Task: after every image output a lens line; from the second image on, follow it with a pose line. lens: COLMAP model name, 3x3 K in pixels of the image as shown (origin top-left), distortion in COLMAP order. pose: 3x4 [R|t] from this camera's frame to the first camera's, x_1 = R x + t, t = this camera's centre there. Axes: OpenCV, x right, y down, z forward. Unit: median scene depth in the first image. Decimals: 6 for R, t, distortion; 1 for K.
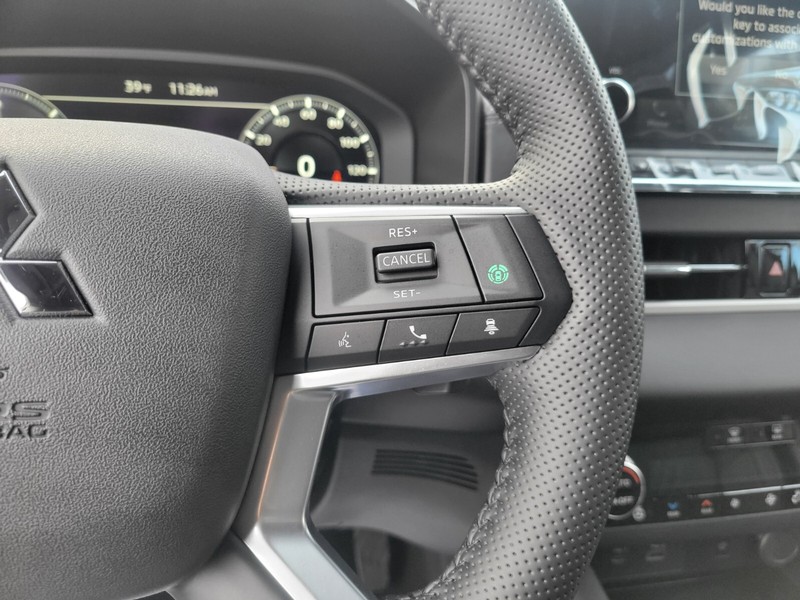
lens RADIAL K [[598.1, 0, 403.5], [0, 598.1, 286.4], [0, 0, 1]] dist [0.048021, -0.033323]
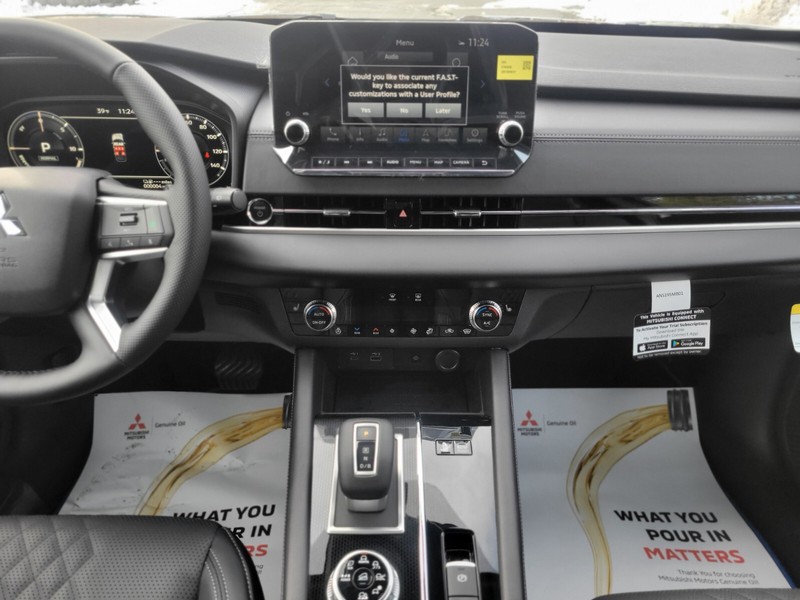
lens RADIAL K [[598.1, 0, 407.7], [0, 598.1, 300.0], [0, 0, 1]] dist [0.048021, -0.033323]
pose [[0.981304, 0.059657, -0.182987, 1.029033], [-0.022501, 0.979789, 0.198766, -0.145333], [0.191146, -0.190932, 0.962813, -0.932818]]
